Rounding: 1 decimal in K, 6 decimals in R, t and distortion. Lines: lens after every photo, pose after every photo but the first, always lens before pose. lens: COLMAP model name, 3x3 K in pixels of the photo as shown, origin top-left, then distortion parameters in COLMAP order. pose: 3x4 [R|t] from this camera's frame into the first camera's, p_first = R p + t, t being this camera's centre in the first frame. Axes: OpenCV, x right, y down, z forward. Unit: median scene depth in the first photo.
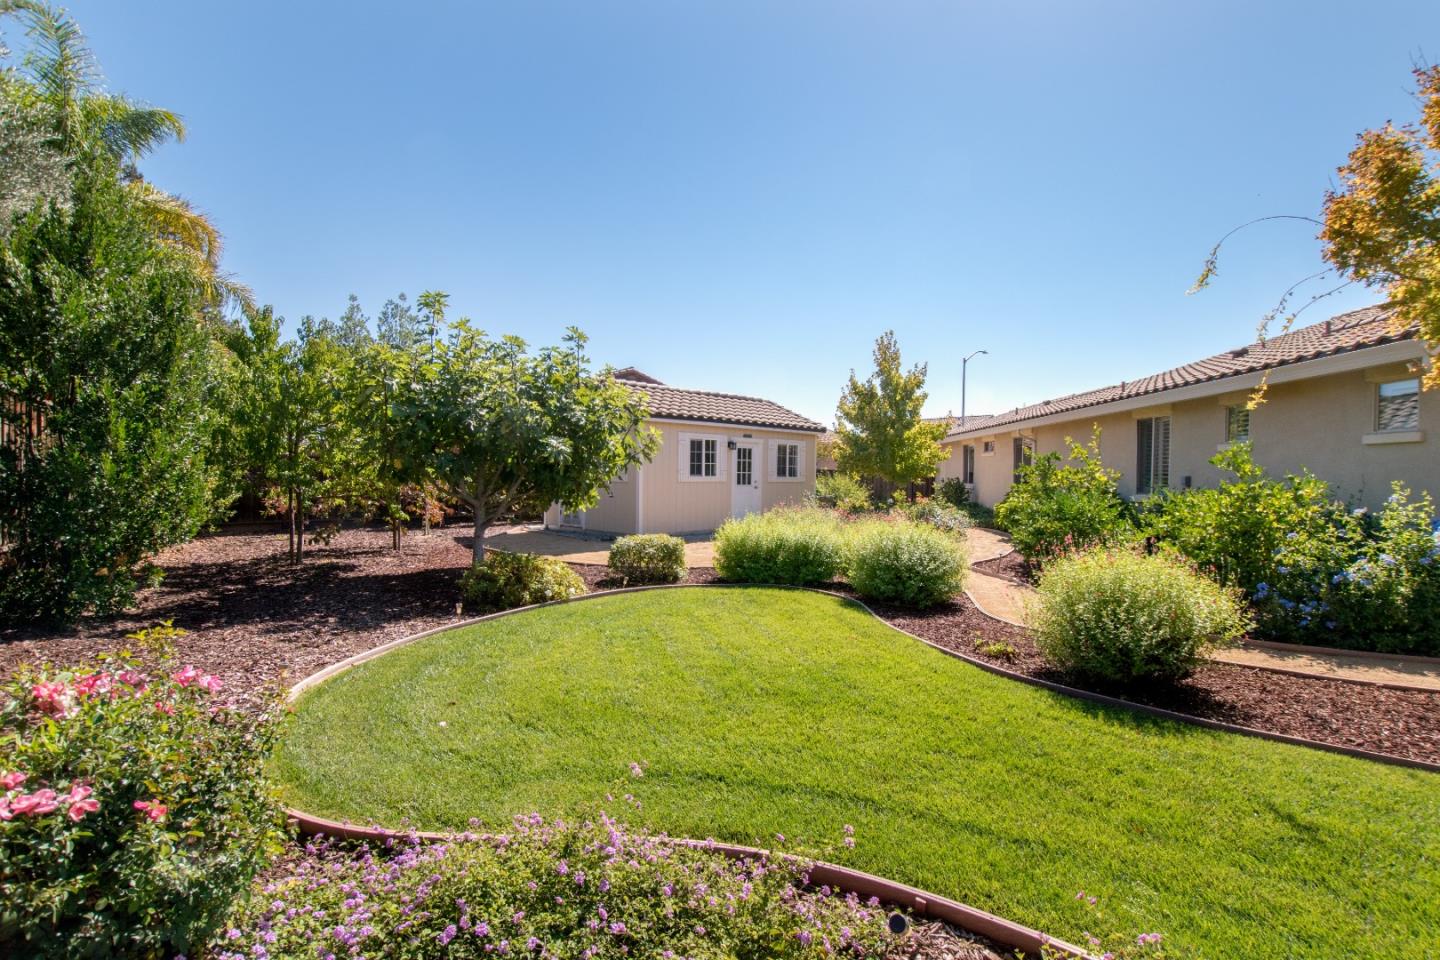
lens RADIAL K [[701.6, 0, 720.0], [0, 701.6, 480.0], [0, 0, 1]] dist [-0.030456, 0.000239]
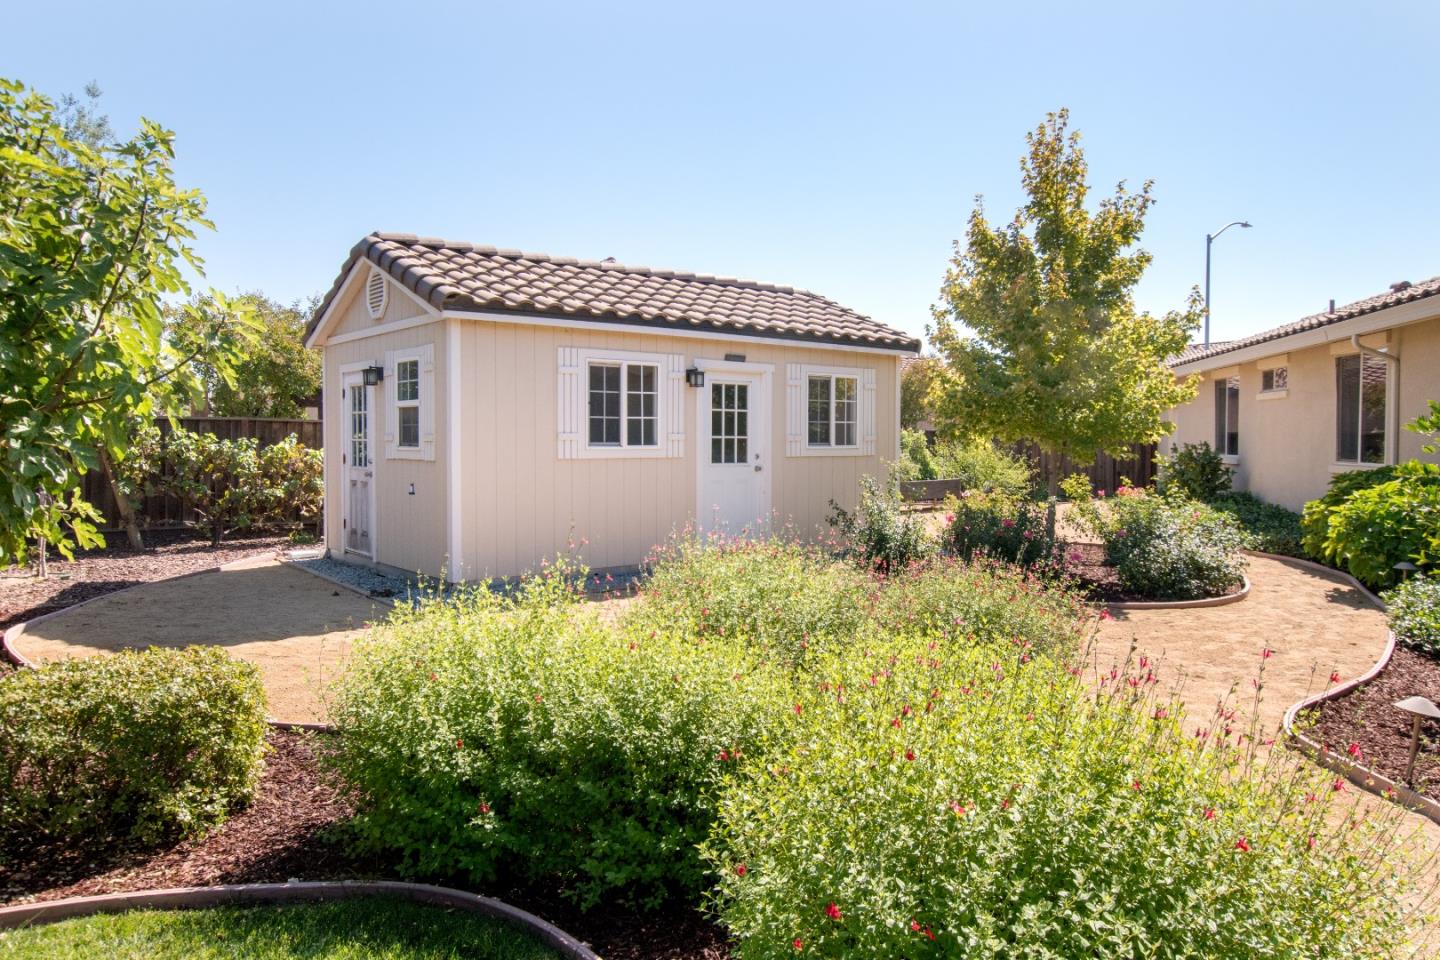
lens RADIAL K [[795.1, 0, 770.2], [0, 795.1, 499.8], [0, 0, 1]] dist [-0.016938, -0.000302]
pose [[0.990204, -0.002157, -0.139611, 0.131666], [0.010906, 0.998021, 0.061930, -0.001334], [0.139201, -0.062846, 0.988268, 0.469047]]
